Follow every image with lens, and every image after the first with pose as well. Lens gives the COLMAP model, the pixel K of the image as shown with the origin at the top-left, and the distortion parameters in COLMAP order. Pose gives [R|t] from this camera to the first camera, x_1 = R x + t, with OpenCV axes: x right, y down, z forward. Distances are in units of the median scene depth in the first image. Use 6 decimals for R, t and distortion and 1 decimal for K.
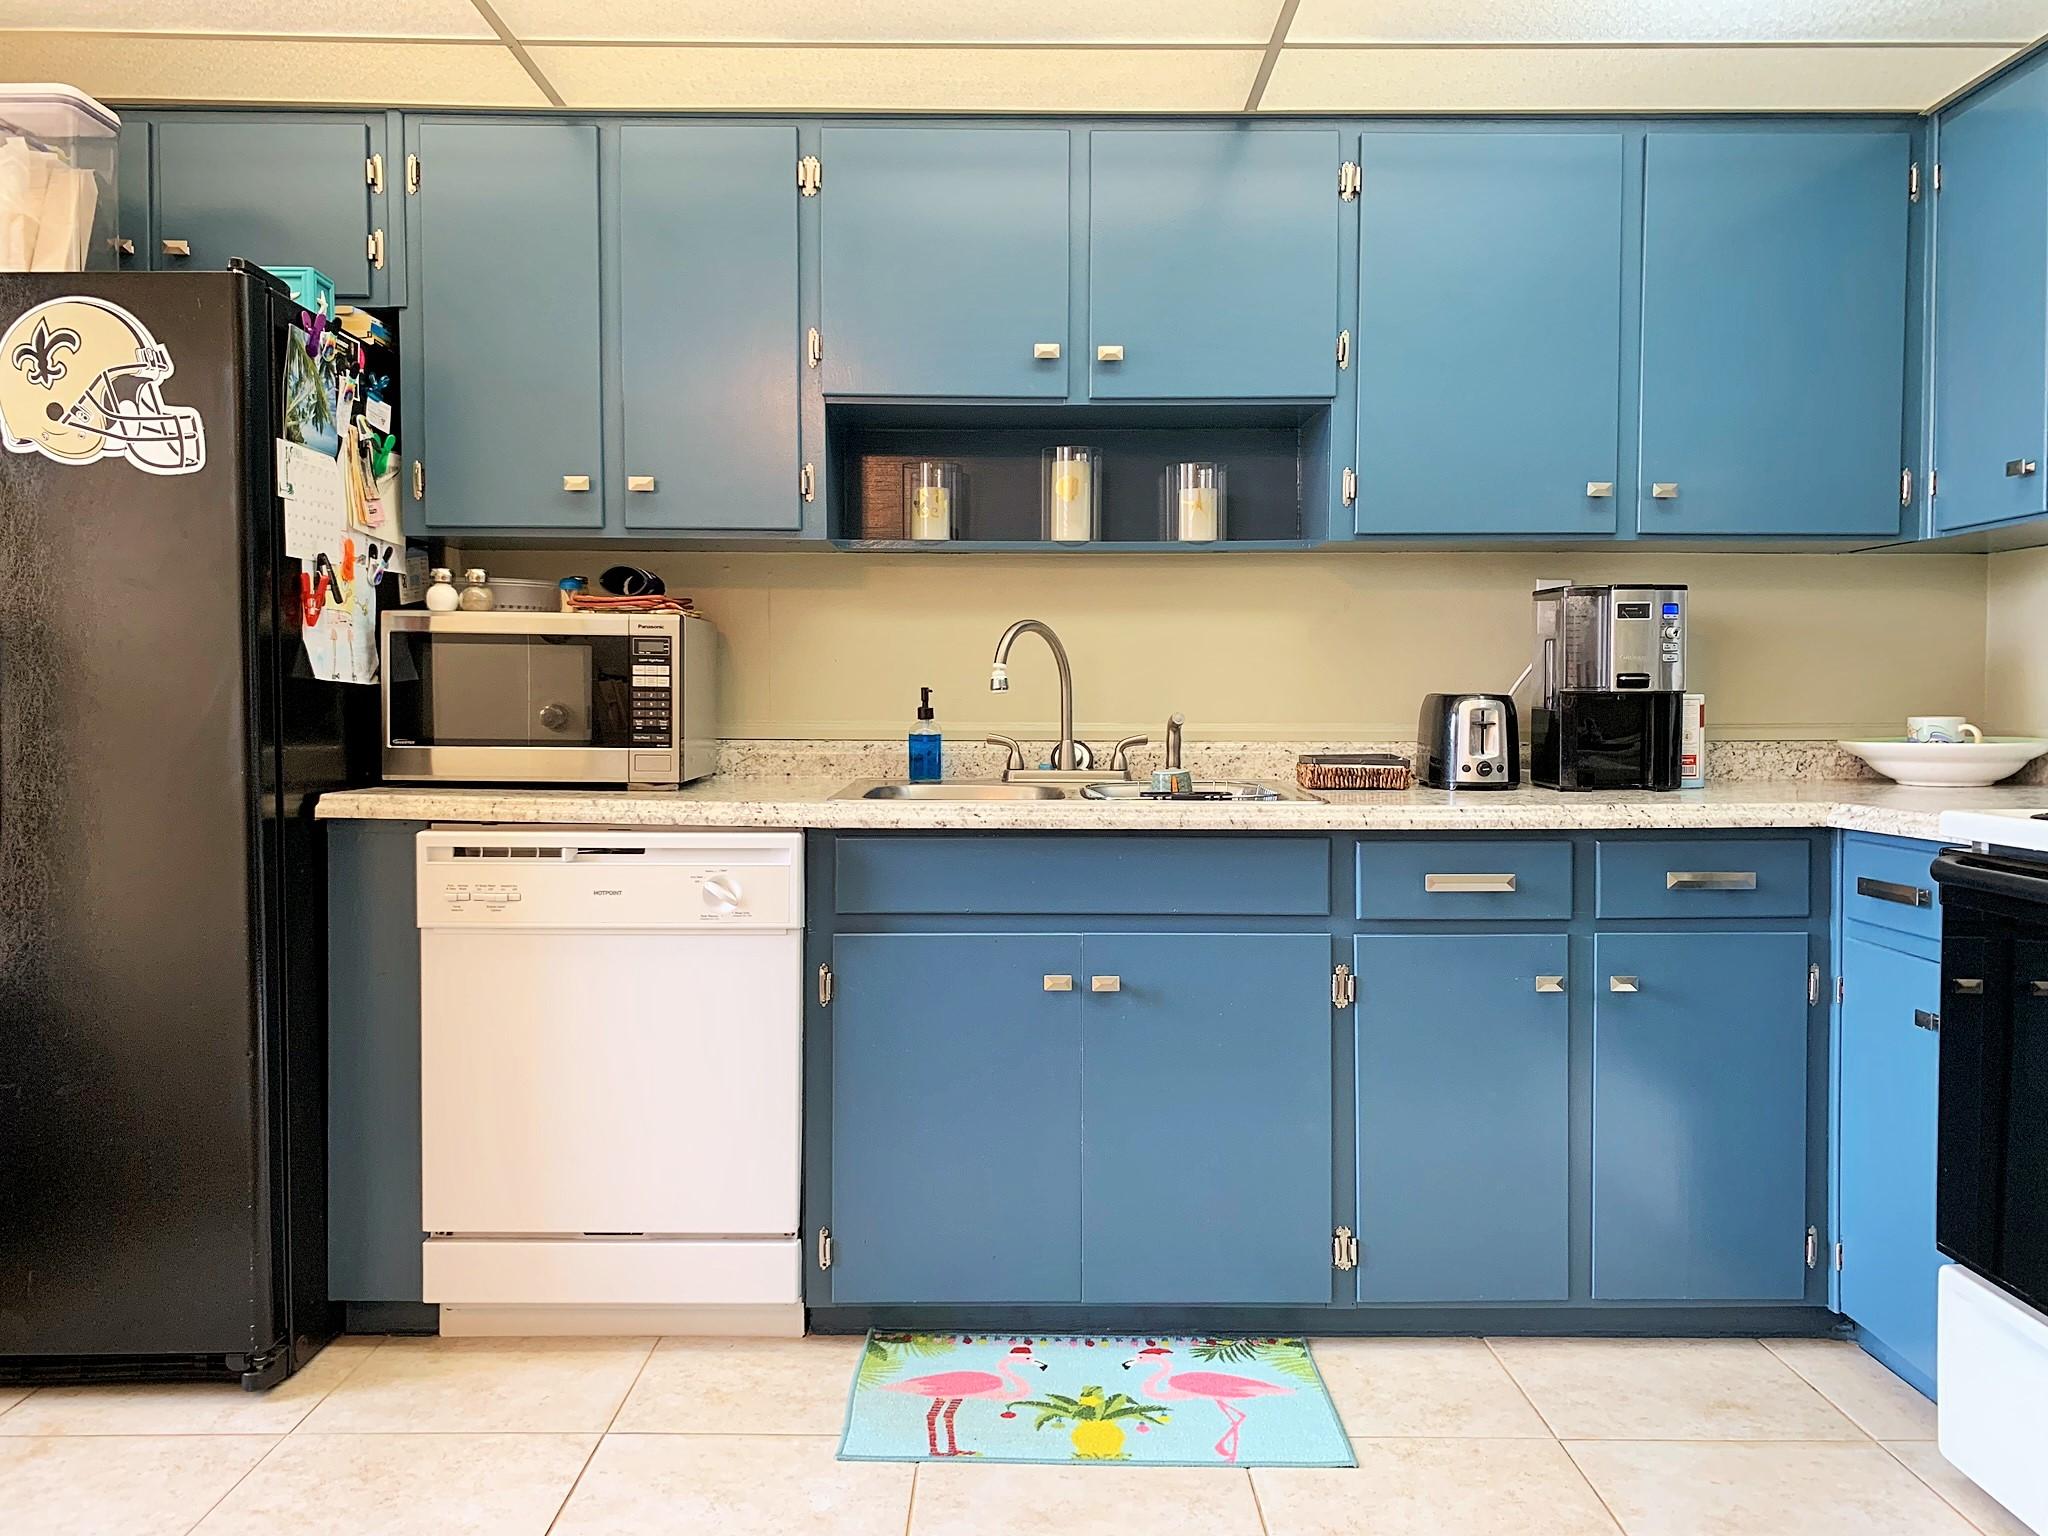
lens RADIAL K [[1582.3, 0, 1020.1], [0, 1582.3, 751.5], [0, 0, 1]] dist [0.045113, -0.039894]
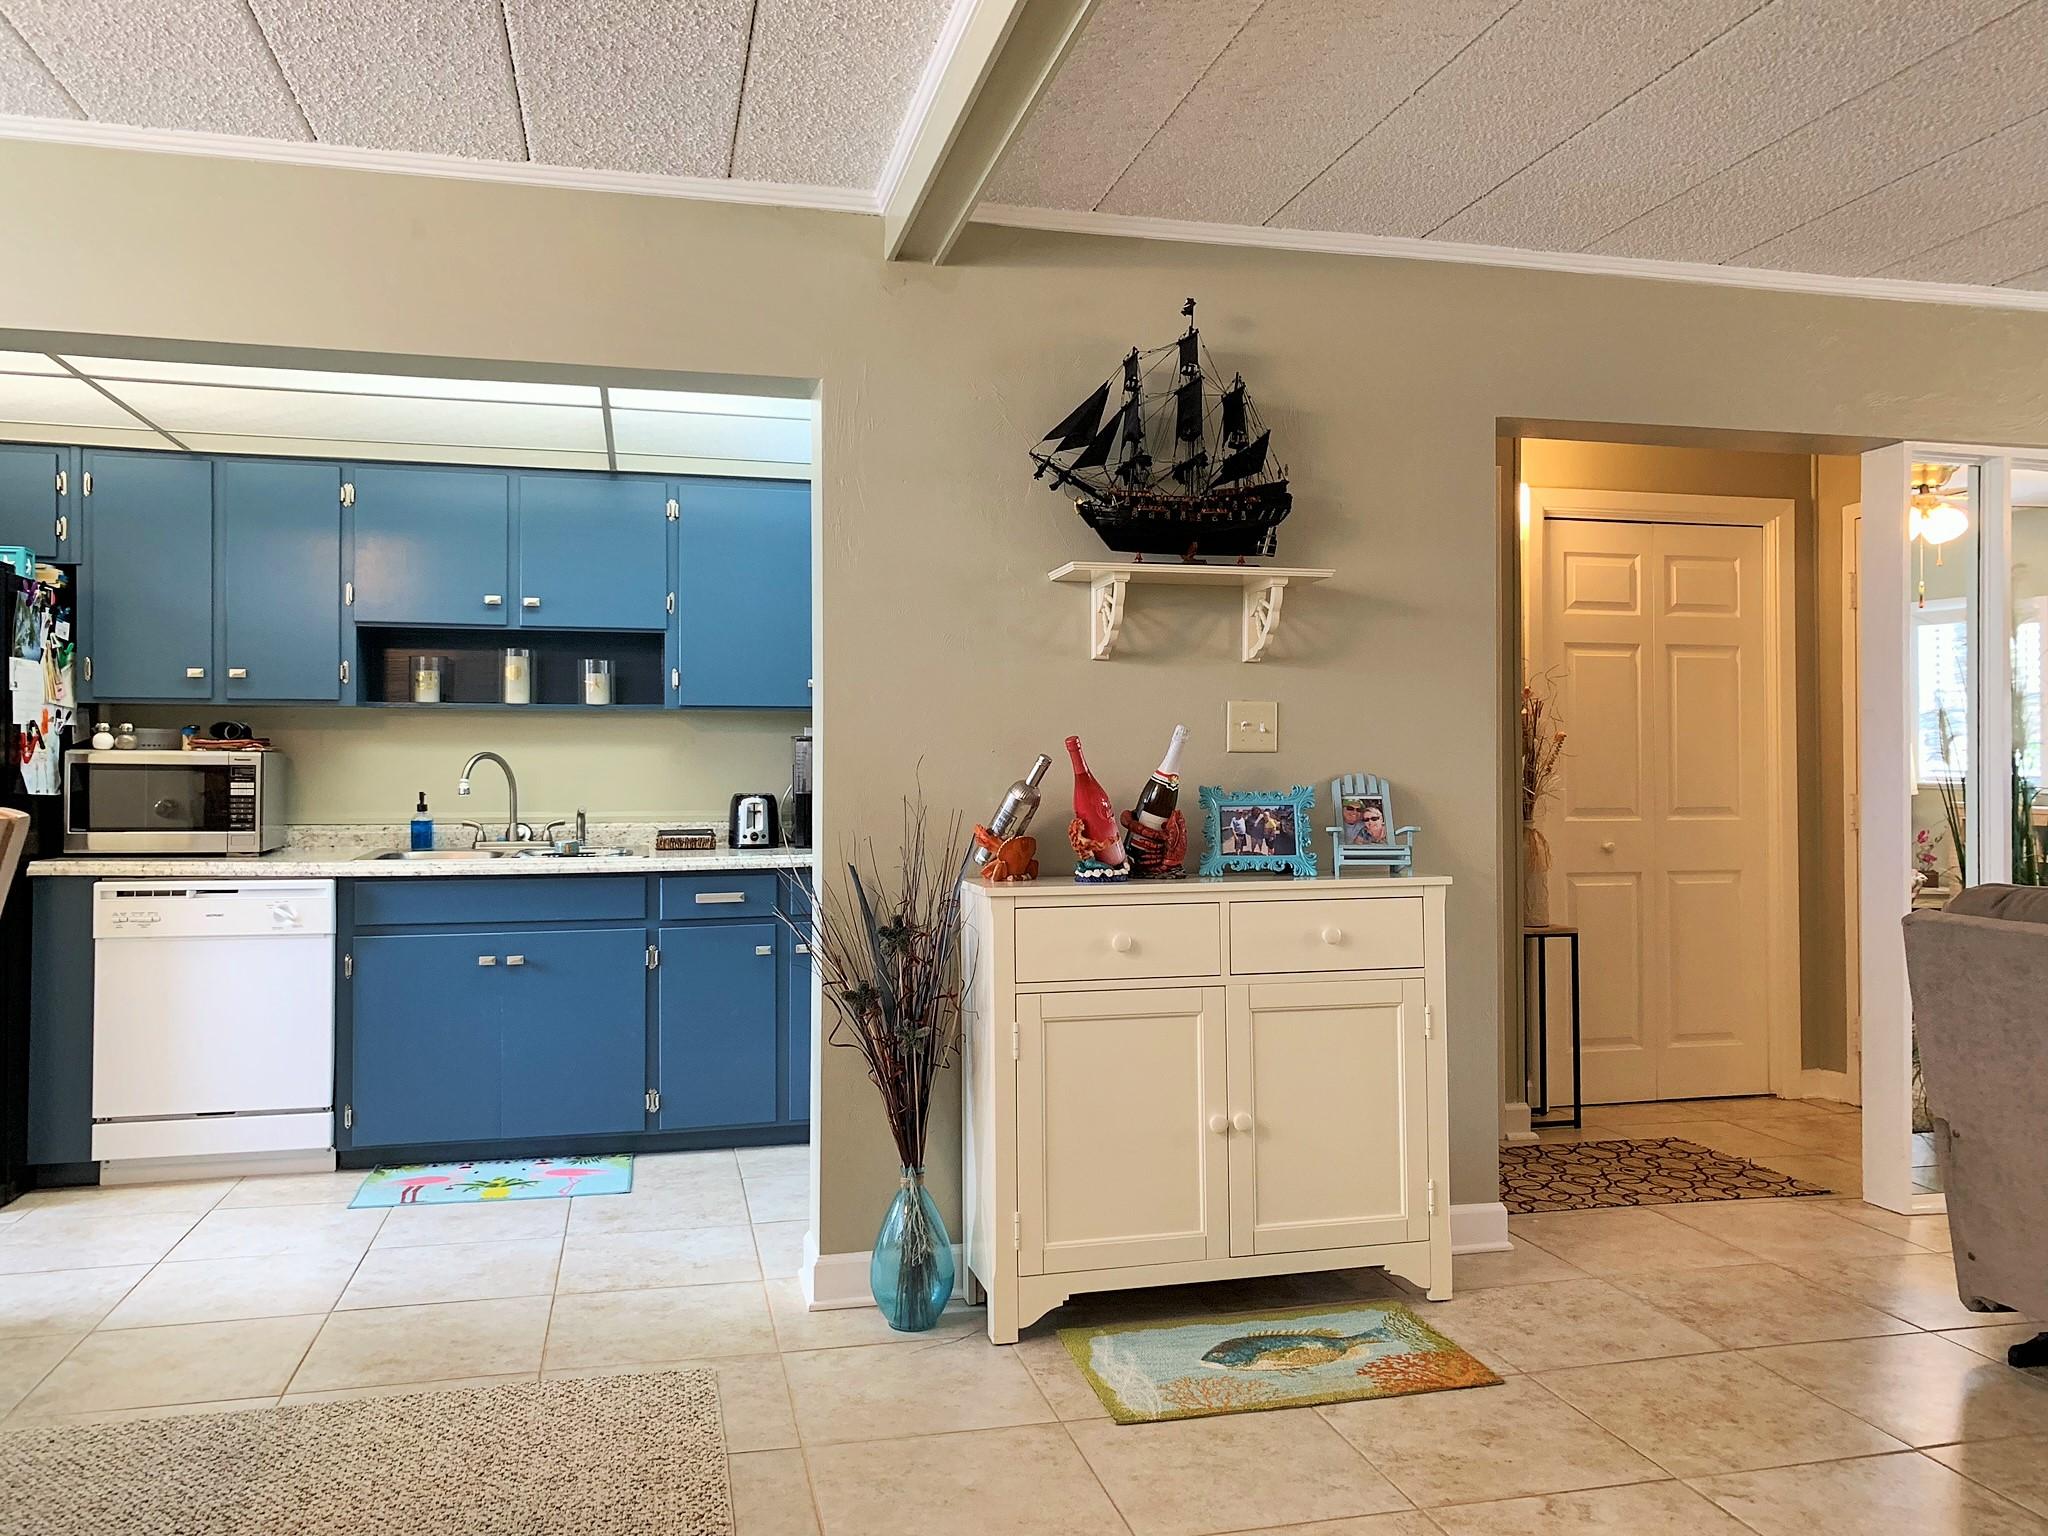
lens RADIAL K [[1582.3, 0, 1016.7], [0, 1582.3, 749.5], [0, 0, 1]] dist [0.045113, -0.039894]
pose [[0.973235, 0.000413, 0.229812, 0.179029], [0.009242, 0.999119, -0.040933, -0.012460], [-0.229626, 0.041961, 0.972374, -0.840444]]
